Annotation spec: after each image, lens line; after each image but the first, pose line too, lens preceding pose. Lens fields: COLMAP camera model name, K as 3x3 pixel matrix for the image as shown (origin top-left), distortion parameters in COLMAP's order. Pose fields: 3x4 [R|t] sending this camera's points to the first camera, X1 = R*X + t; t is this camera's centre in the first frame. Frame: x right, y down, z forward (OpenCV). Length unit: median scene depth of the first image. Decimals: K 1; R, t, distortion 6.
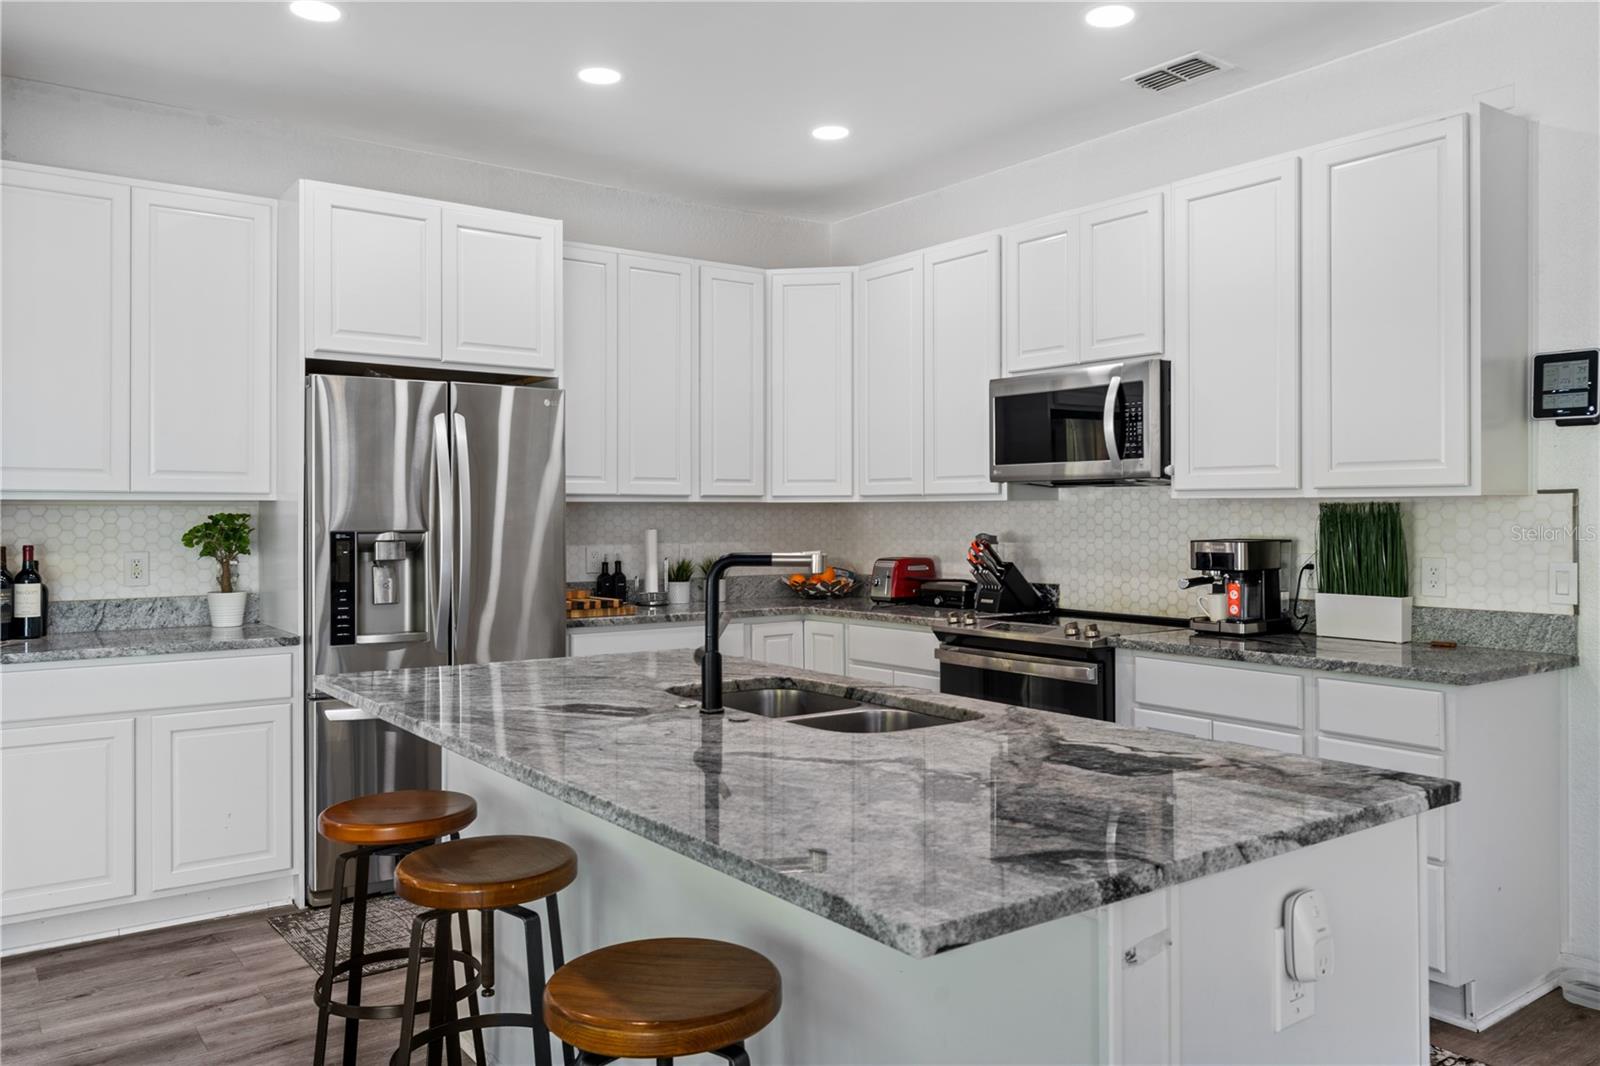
lens RADIAL K [[1175.4, 0, 798.3], [0, 1175.4, 511.0], [0, 0, 1]] dist [0.003786, 0.003913]
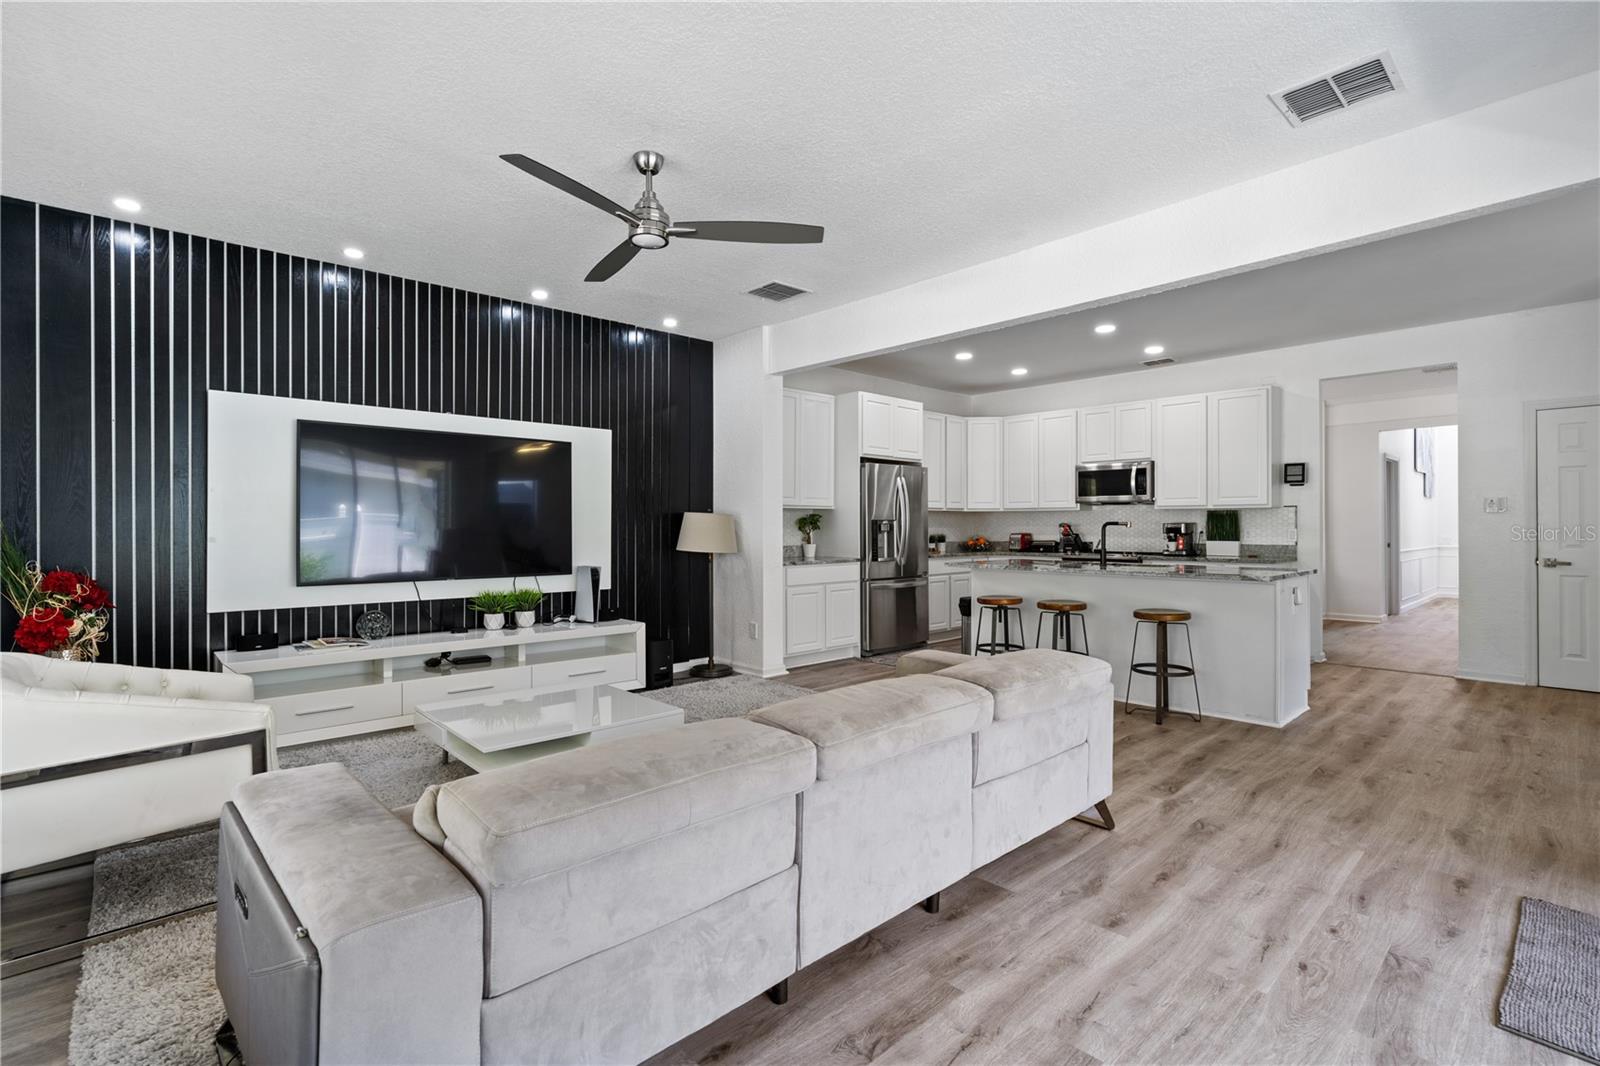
lens RADIAL K [[733.8, 0, 804.2], [0, 733.8, 515.1], [0, 0, 1]] dist [-0.001621, 0.000198]
pose [[0.992470, 0.001474, 0.122481, -0.731786], [-0.000388, 0.999960, -0.008893, 0.020544], [-0.122489, 0.008778, 0.992431, -0.652738]]
